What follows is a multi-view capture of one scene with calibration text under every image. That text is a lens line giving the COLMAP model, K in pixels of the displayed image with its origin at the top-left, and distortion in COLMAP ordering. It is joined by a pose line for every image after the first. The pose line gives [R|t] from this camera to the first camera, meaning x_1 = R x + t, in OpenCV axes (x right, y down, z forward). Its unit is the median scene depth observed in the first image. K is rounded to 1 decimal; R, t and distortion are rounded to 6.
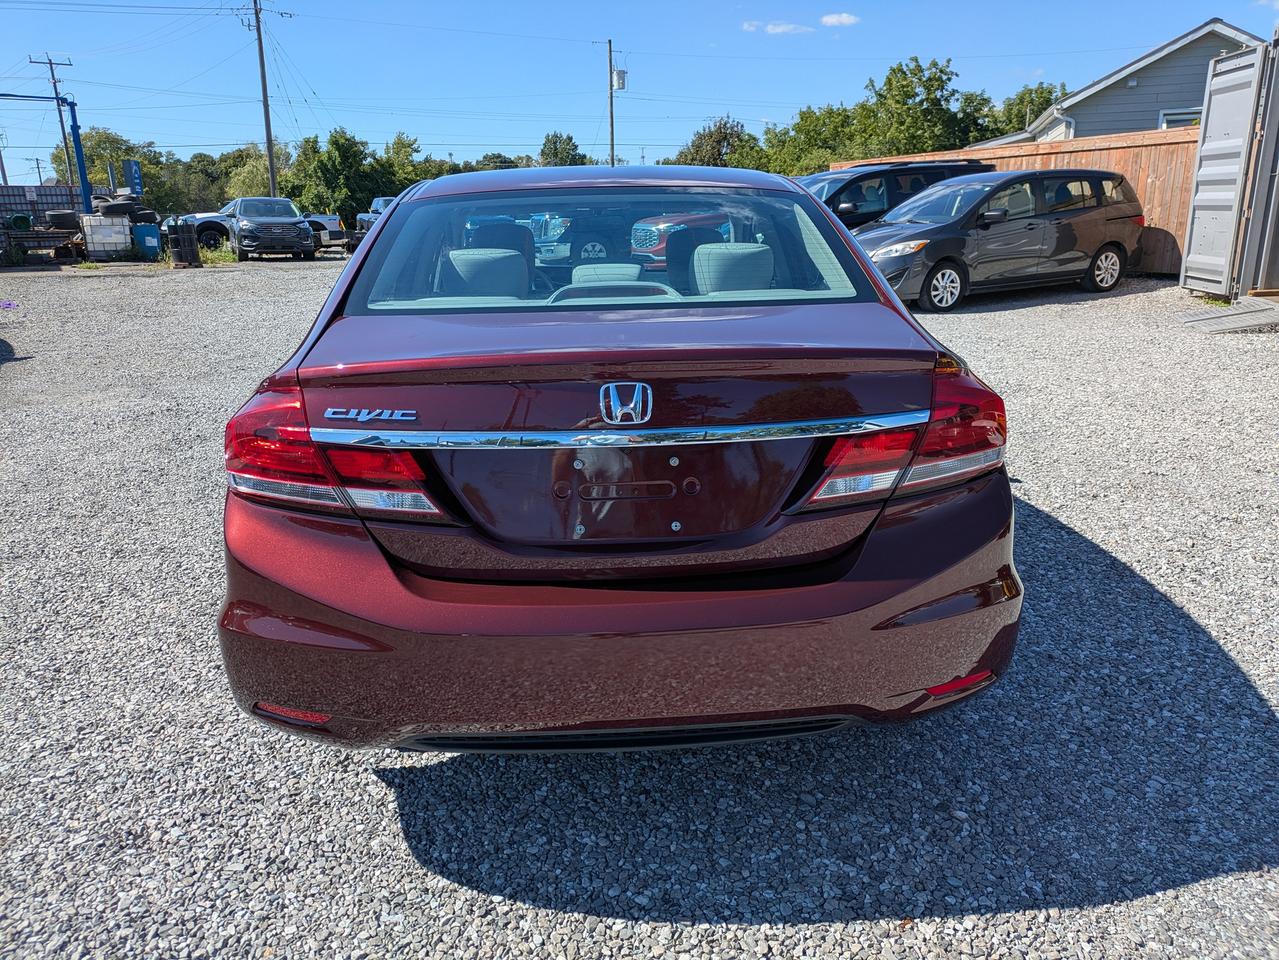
lens RADIAL K [[941.4, 0, 640.4], [0, 941.4, 482.8], [0, 0, 1]] dist [0.029895, -0.006365]
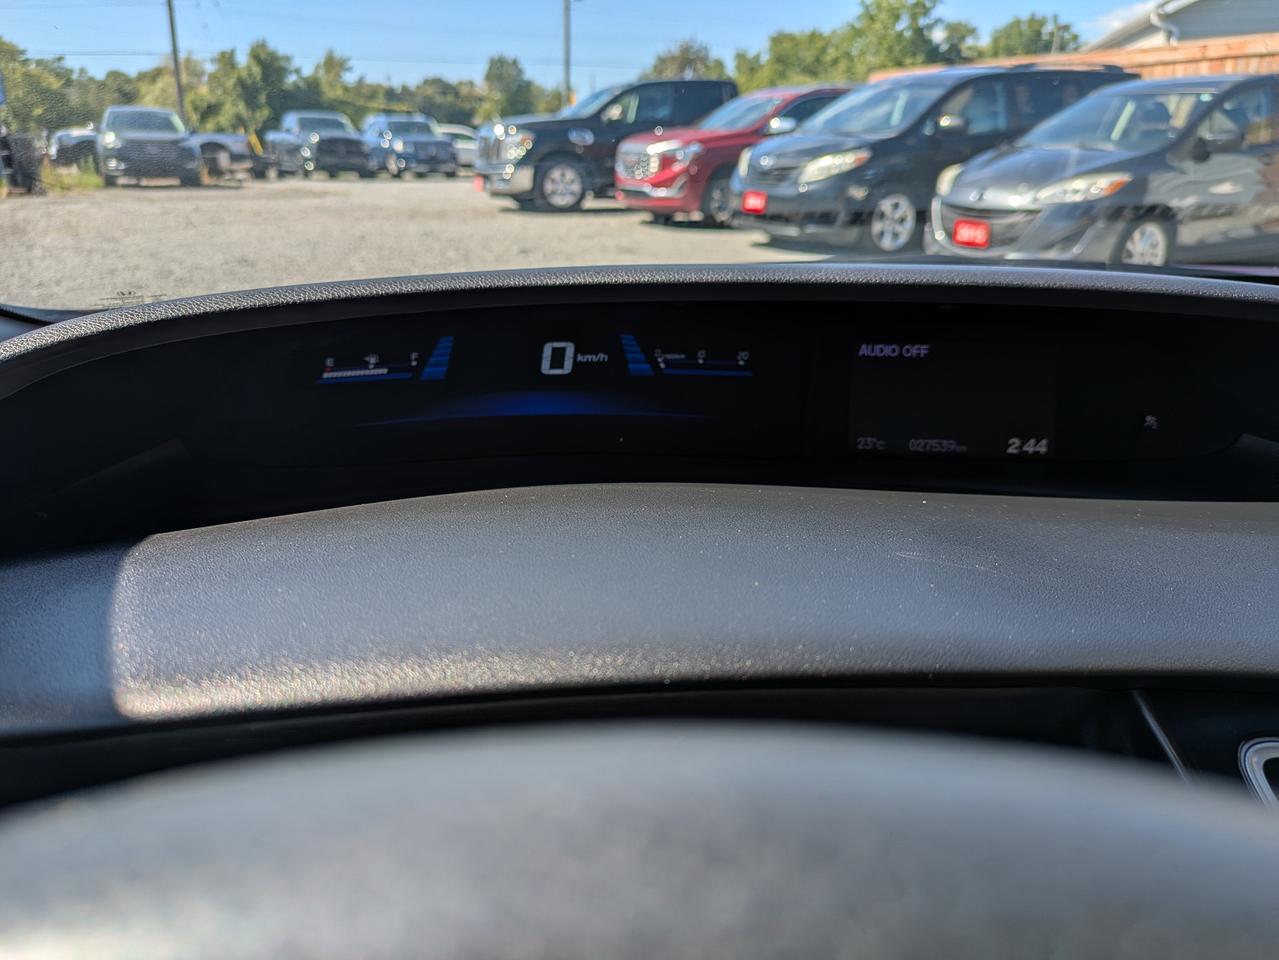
lens RADIAL K [[982.7, 0, 641.7], [0, 982.7, 492.5], [0, 0, 1]] dist [-0.003307, -0.004486]
pose [[0.998550, 0.006781, 0.053396, -0.034496], [-0.010010, 0.998123, 0.060425, -0.069482], [-0.052886, -0.060872, 0.996744, 0.296166]]
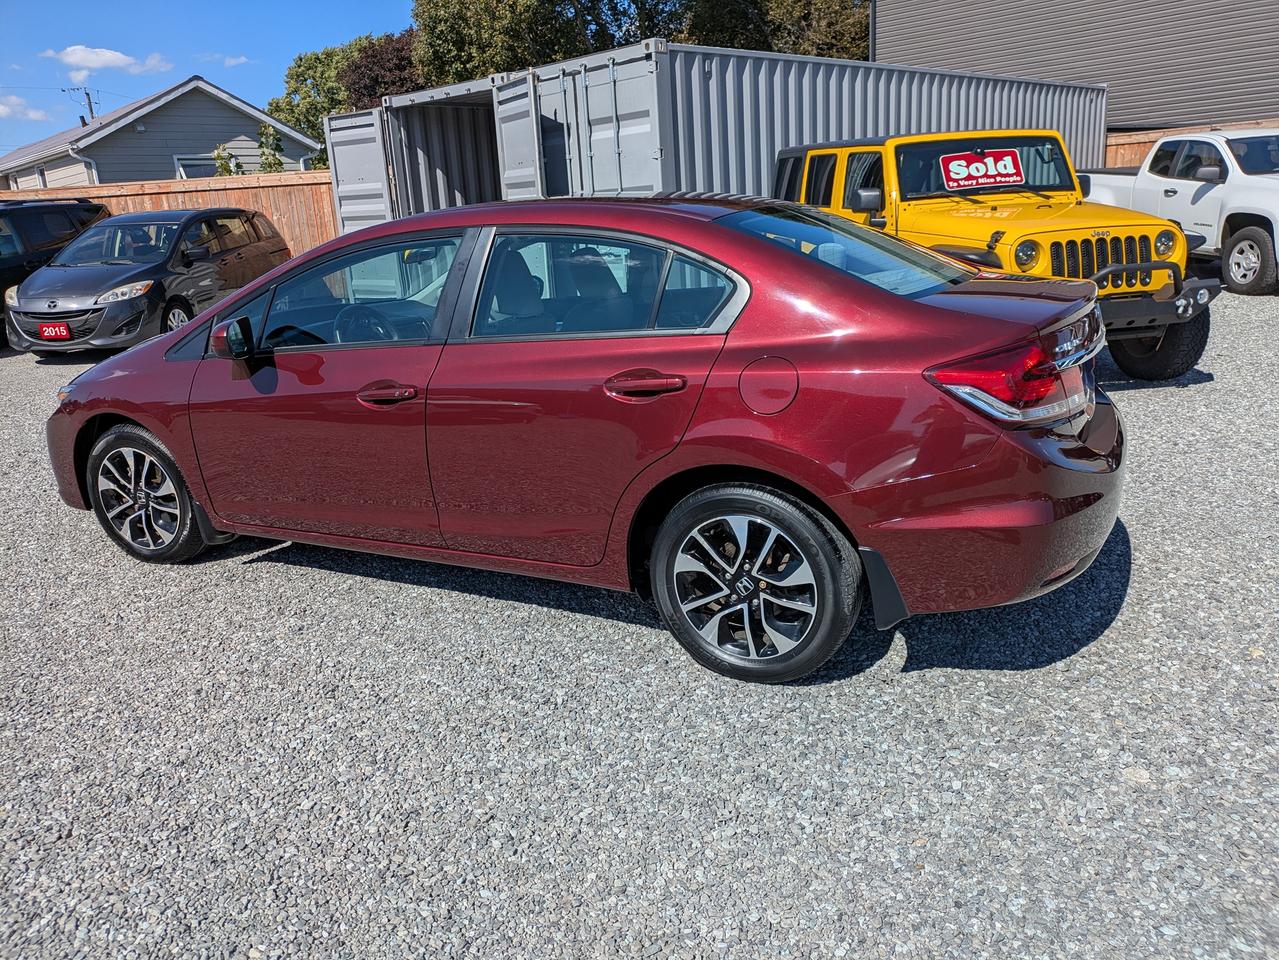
lens RADIAL K [[949.2, 0, 626.2], [0, 949.2, 482.4], [0, 0, 1]] dist [0.040474, -0.052633]
pose [[0.509857, -0.245233, 0.824564, -0.236619], [0.281008, 0.953404, 0.109794, -0.027943], [-0.813068, 0.175730, 0.555012, 0.092417]]
